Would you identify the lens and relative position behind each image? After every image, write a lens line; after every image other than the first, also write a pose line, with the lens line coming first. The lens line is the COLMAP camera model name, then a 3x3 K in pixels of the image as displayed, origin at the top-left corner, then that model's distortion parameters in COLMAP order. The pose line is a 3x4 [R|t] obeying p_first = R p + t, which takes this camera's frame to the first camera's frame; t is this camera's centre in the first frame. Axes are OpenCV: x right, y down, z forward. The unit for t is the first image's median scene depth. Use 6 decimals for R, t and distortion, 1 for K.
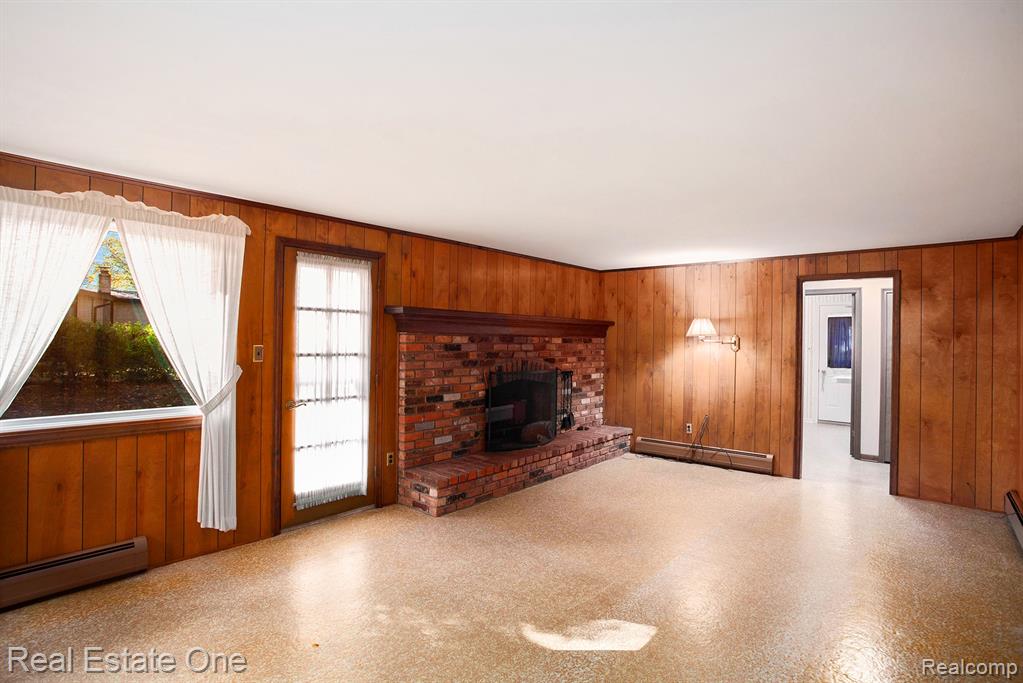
lens RADIAL K [[500.5, 0, 508.0], [0, 500.5, 341.0], [0, 0, 1]] dist [-0.034025, 0.005776]
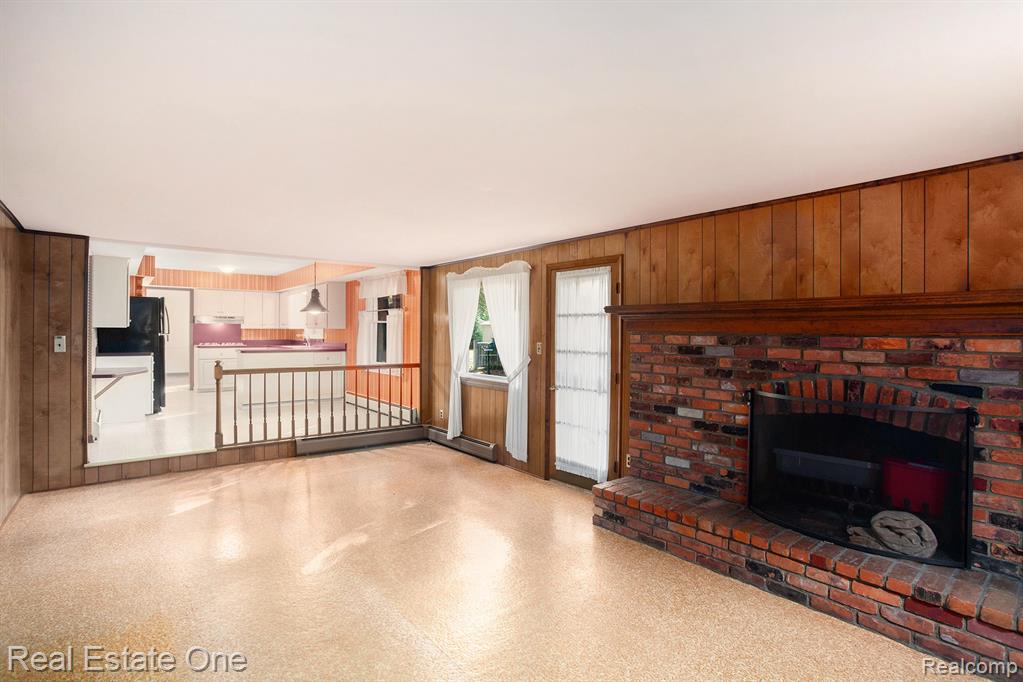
lens RADIAL K [[500.5, 0, 503.5], [0, 500.5, 336.9], [0, 0, 1]] dist [-0.034025, 0.005776]
pose [[-0.159329, -0.004991, -0.987213, 0.706272], [-0.012875, 0.999913, -0.002977, -0.002009], [0.987142, 0.012236, -0.159380, 0.825915]]
